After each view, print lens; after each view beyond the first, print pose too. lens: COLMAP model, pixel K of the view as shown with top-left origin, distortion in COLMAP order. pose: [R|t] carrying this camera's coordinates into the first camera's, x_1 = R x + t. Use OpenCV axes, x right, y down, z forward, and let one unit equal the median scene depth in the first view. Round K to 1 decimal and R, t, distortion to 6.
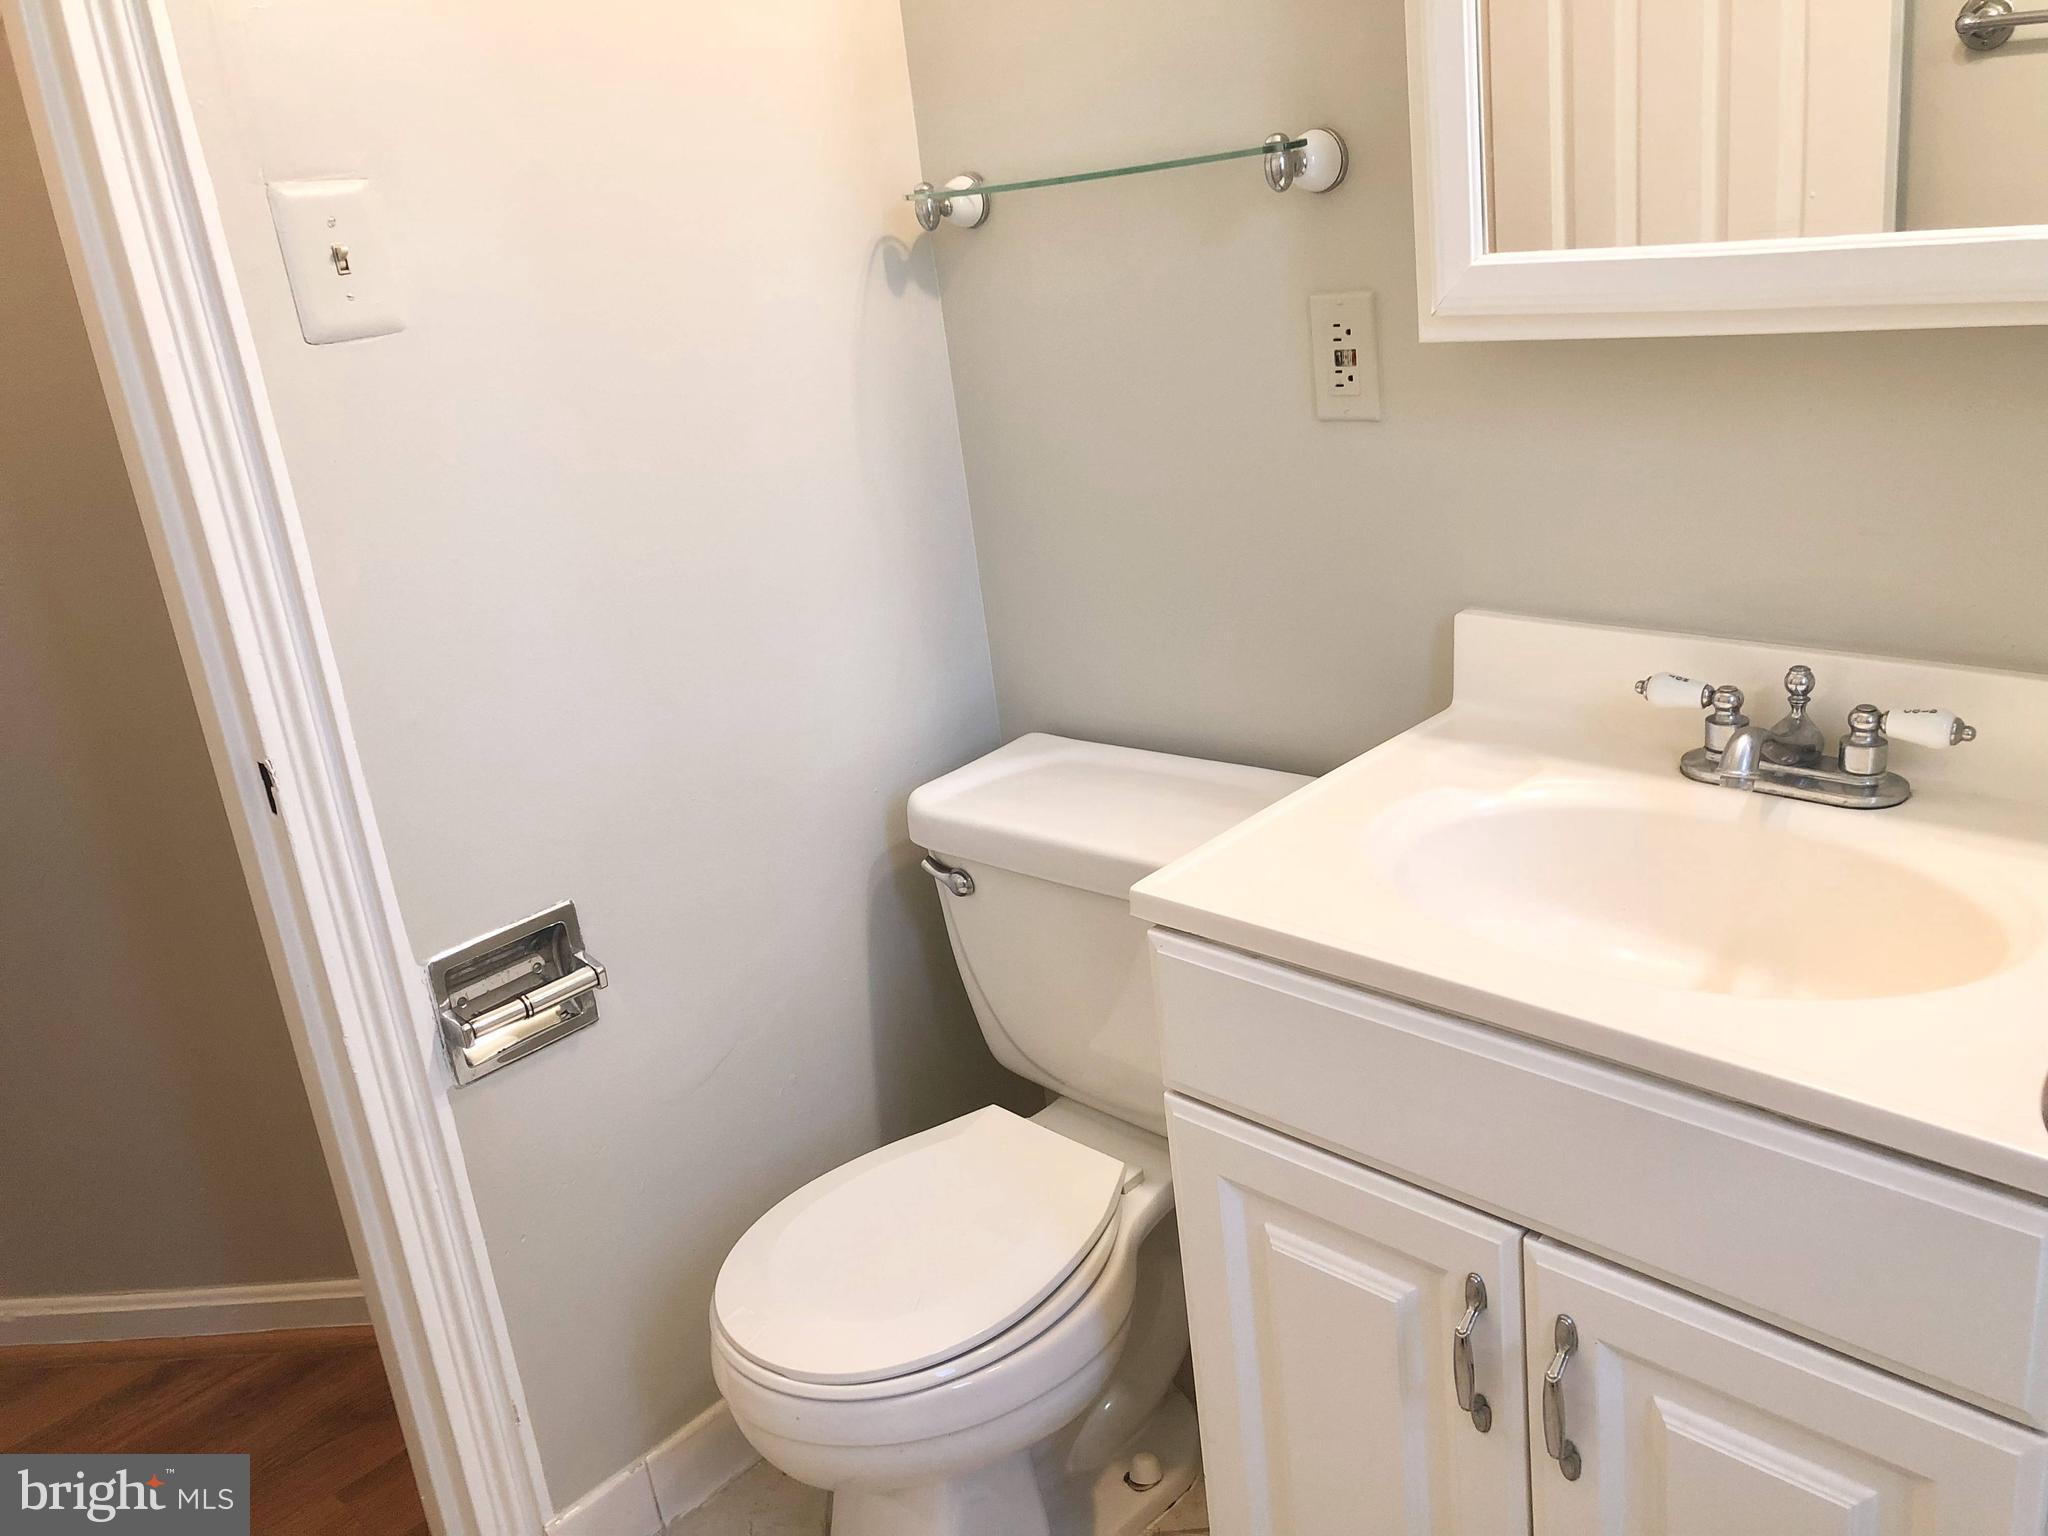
lens RADIAL K [[1712.5, 0, 989.1], [0, 1712.5, 761.5], [0, 0, 1]] dist [0.068458, -0.104816]
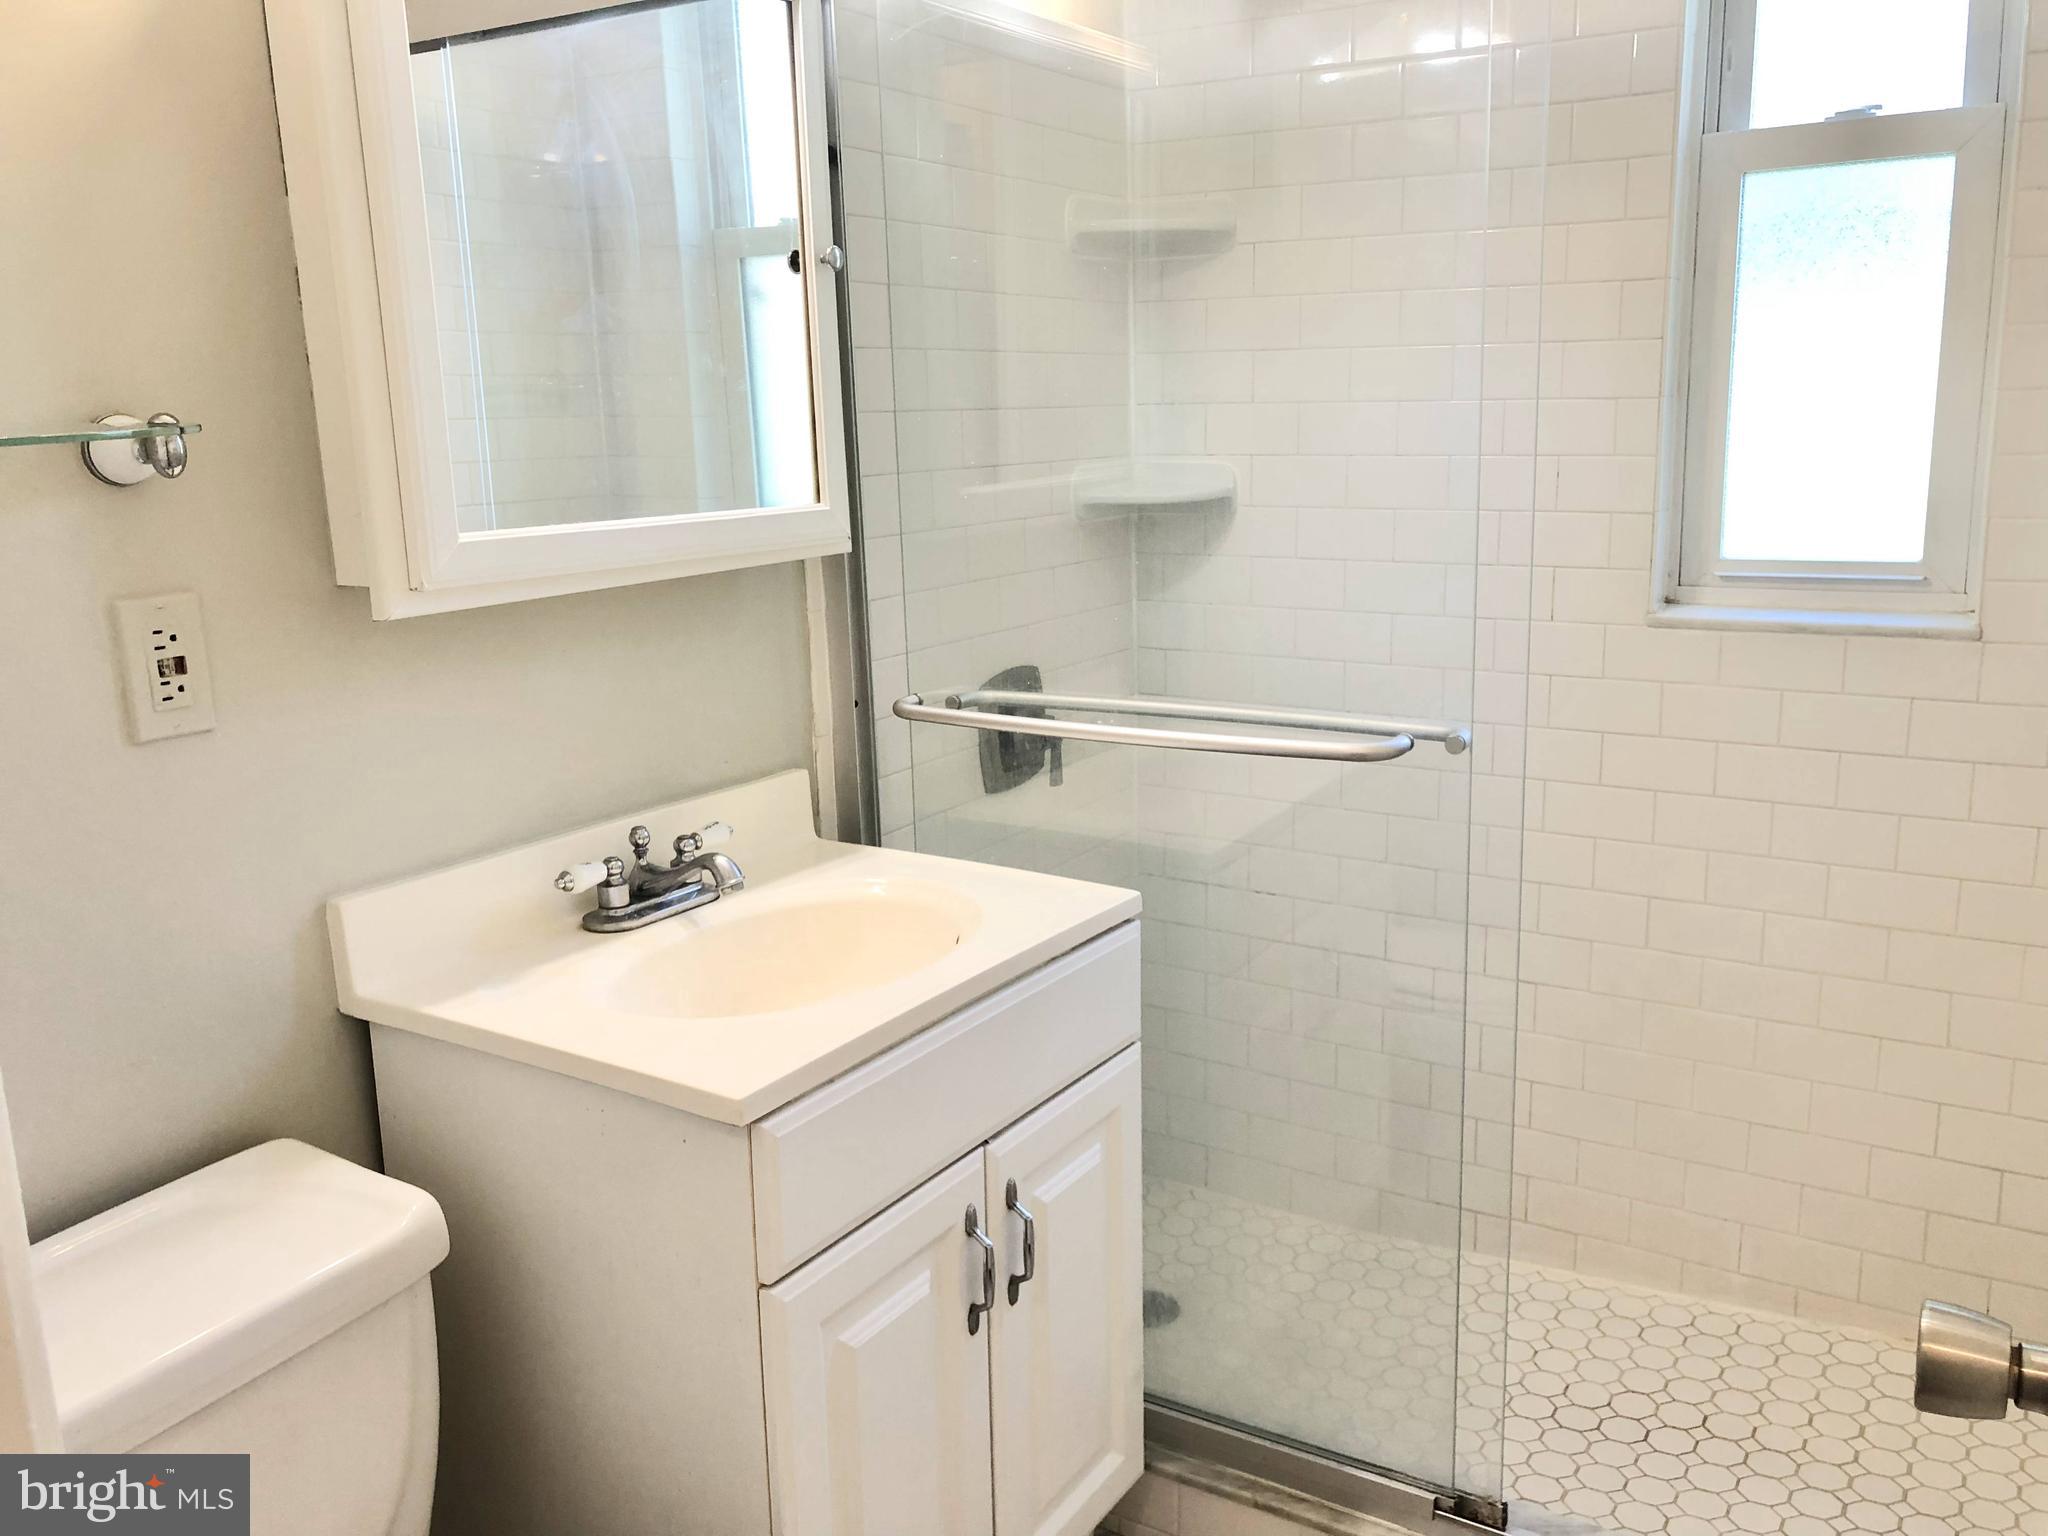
lens RADIAL K [[1712.5, 0, 989.1], [0, 1712.5, 761.5], [0, 0, 1]] dist [0.068458, -0.104816]
pose [[-0.239038, -0.064906, 0.968839, -0.759005], [0.374062, 0.914601, 0.153563, -0.171132], [-0.896068, 0.399113, -0.194345, 0.823615]]
